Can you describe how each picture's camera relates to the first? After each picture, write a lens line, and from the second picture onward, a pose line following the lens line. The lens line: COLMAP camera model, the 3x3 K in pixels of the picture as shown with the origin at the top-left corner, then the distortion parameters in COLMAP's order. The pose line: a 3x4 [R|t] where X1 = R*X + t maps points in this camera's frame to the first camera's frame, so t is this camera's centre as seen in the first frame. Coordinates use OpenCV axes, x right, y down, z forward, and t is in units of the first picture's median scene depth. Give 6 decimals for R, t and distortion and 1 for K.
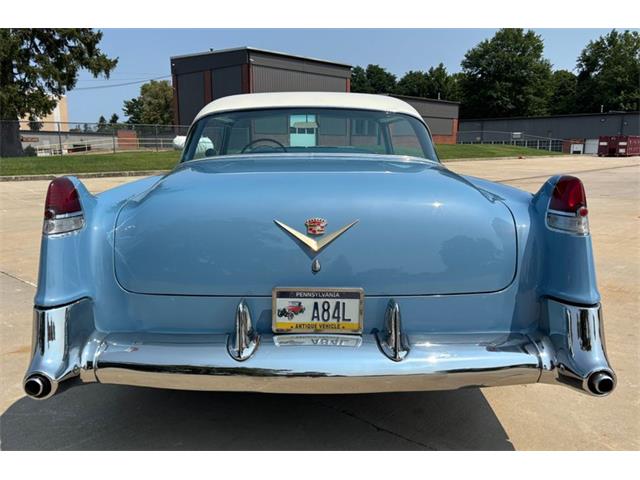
lens RADIAL K [[593.1, 0, 317.9], [0, 593.1, 226.7], [0, 0, 1]] dist [0.023893, -0.017693]
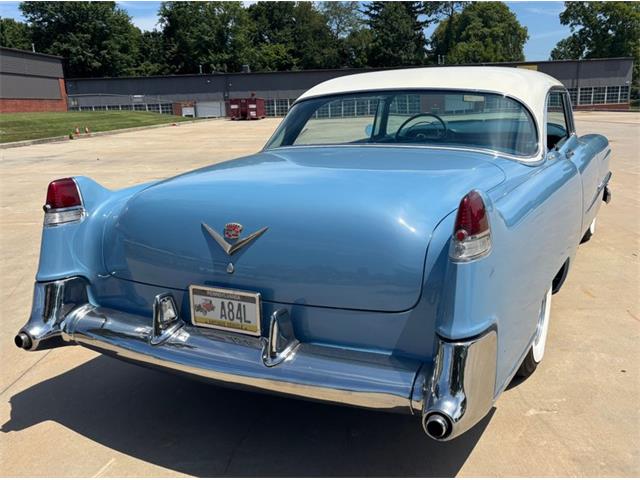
lens RADIAL K [[678.4, 0, 320.8], [0, 678.4, 256.5], [0, 0, 1]] dist [0.019790, 0.000000]
pose [[0.872879, 0.084909, -0.480492, 0.732789], [-0.037682, 0.993532, 0.107115, -0.092361], [0.486480, -0.075393, 0.870433, 0.023058]]
